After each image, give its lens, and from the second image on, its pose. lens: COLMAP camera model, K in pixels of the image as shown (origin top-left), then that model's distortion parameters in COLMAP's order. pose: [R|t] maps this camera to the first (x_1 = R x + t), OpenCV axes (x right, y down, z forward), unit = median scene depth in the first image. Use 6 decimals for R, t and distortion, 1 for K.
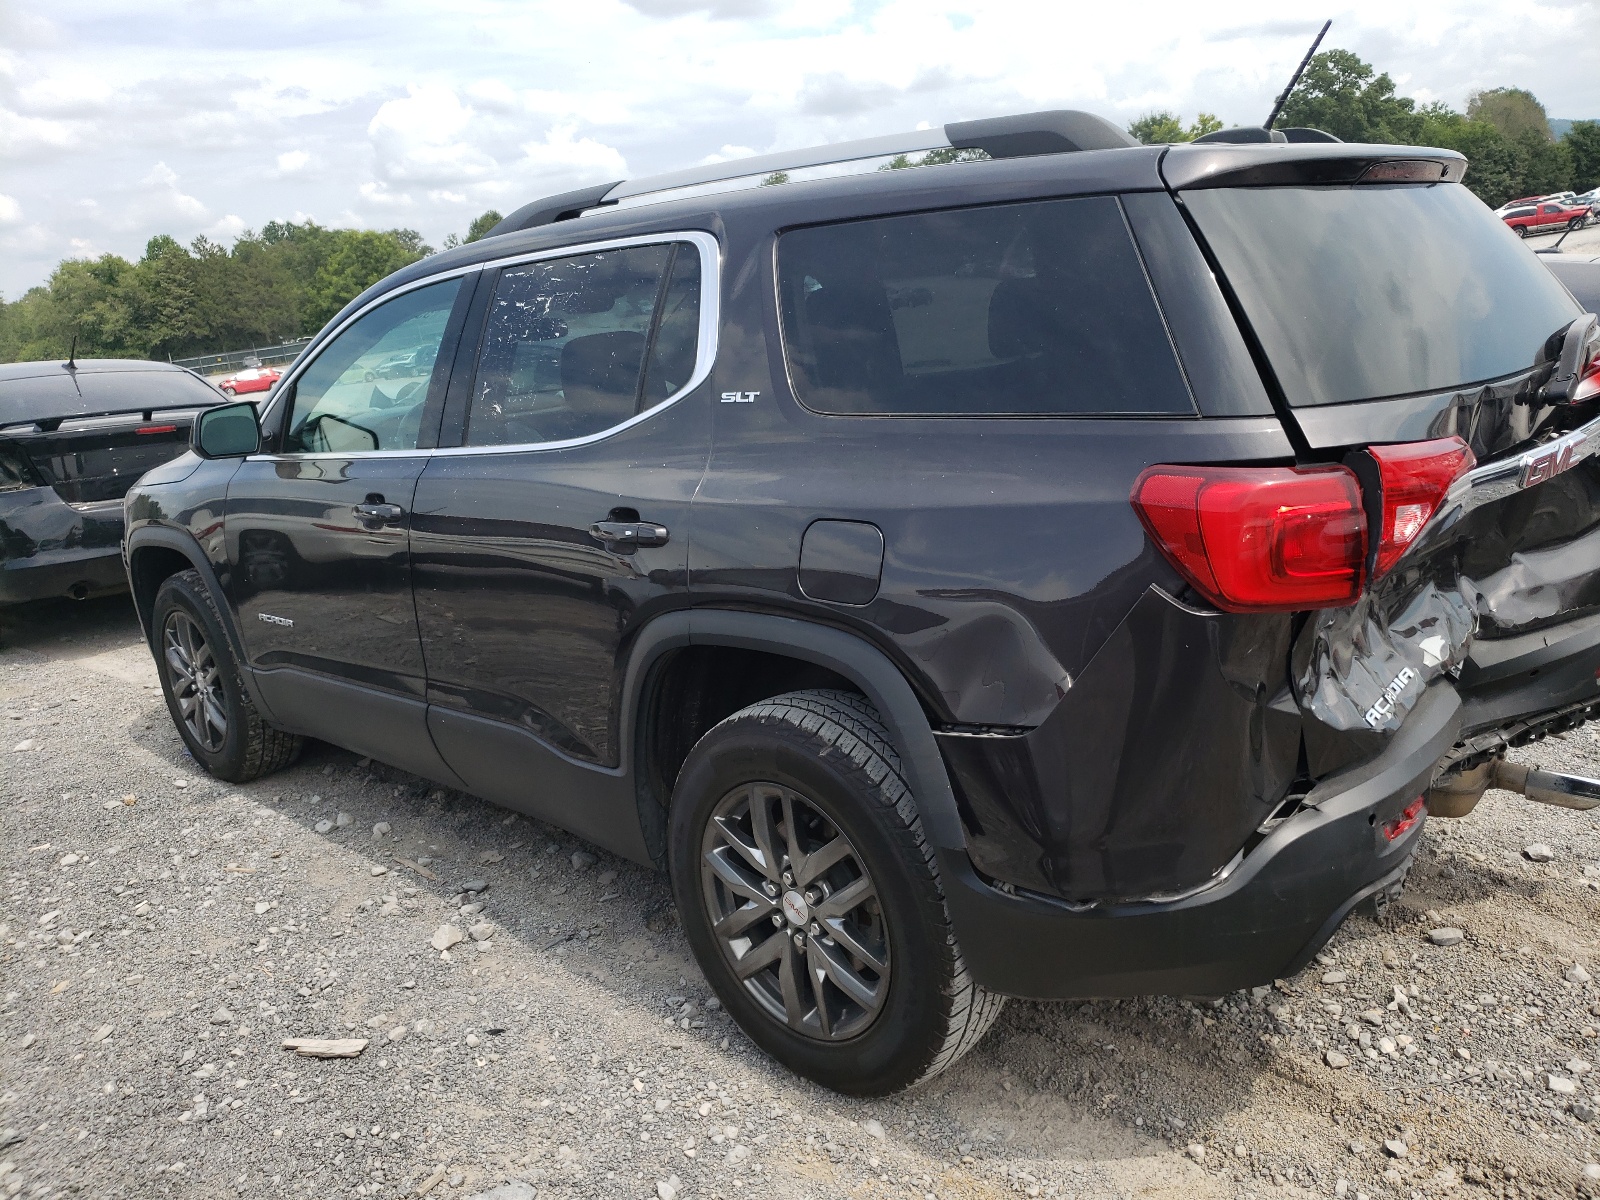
lens RADIAL K [[1197.4, 0, 800.0], [0, 1197.4, 600.0], [0, 0, 1]] dist [0.000245, 0.002980]
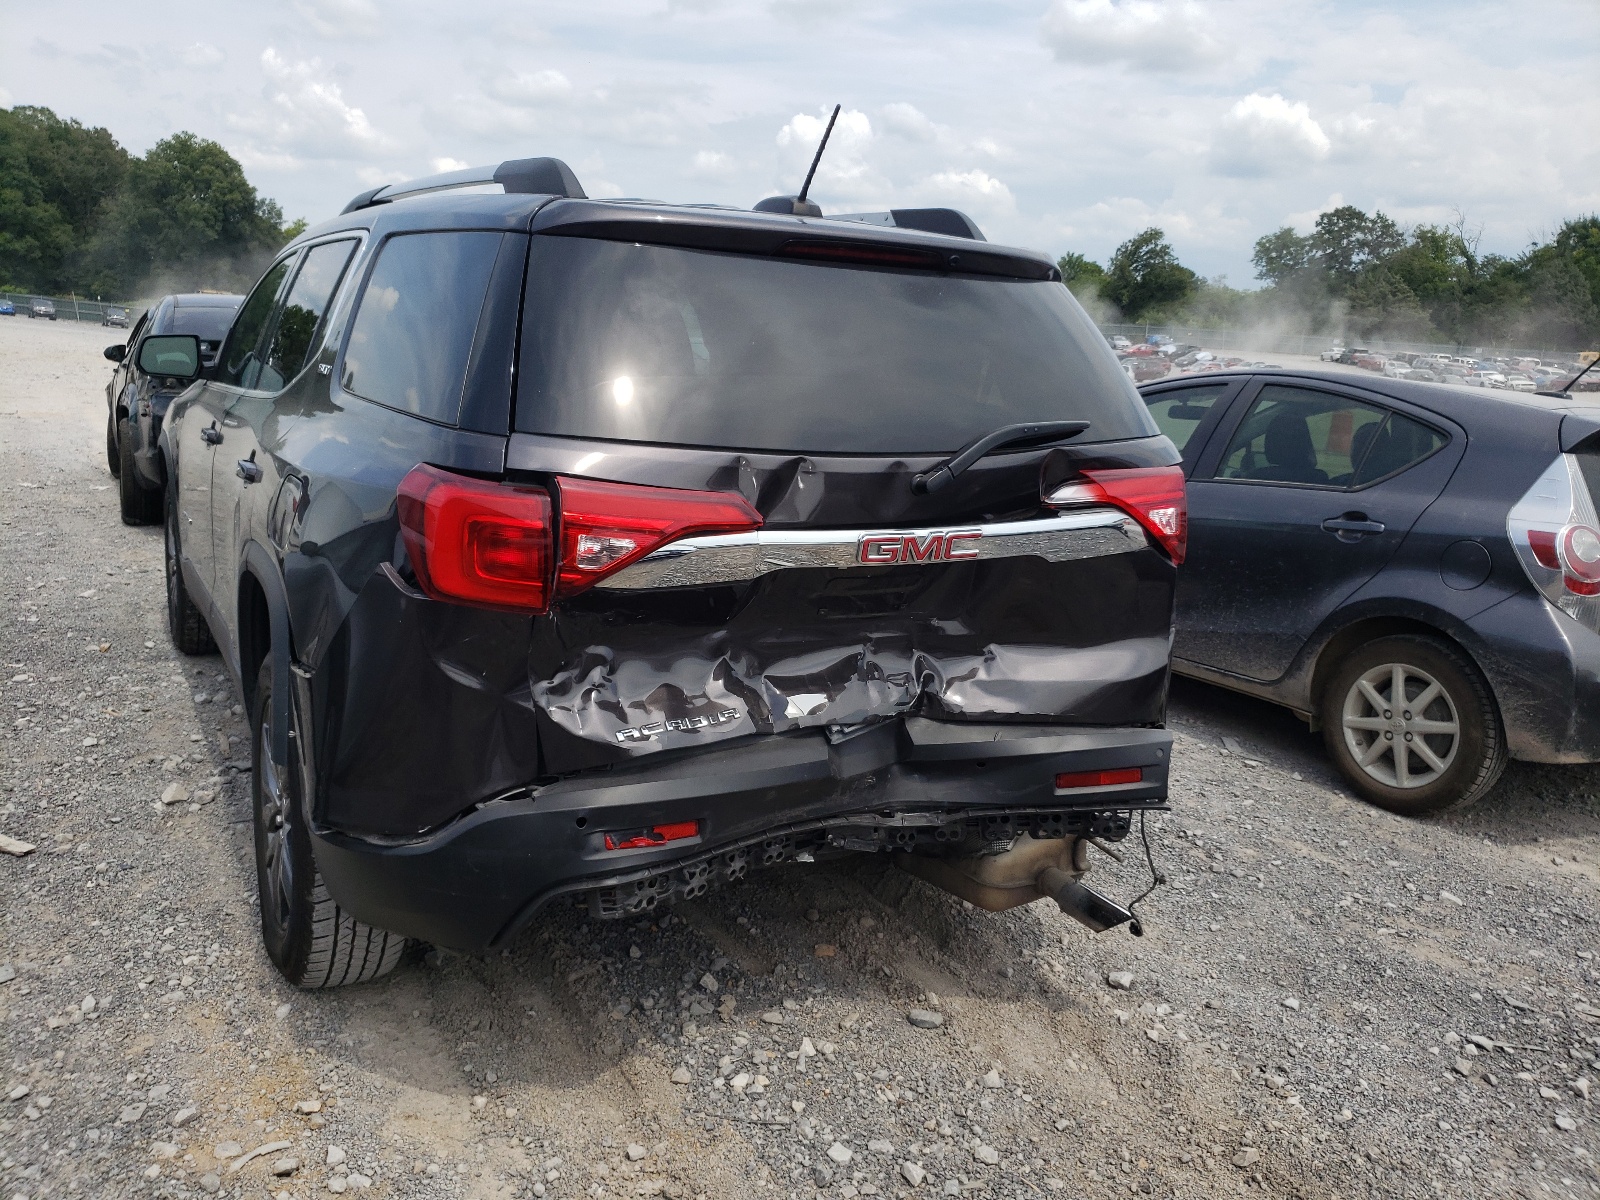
lens RADIAL K [[1197.4, 0, 800.0], [0, 1197.4, 600.0], [0, 0, 1]] dist [0.000245, 0.002980]
pose [[0.948476, 0.200745, -0.245144, 0.636038], [-0.207328, 0.978271, -0.001072, -0.038766], [0.239602, 0.051842, 0.969486, -0.010767]]
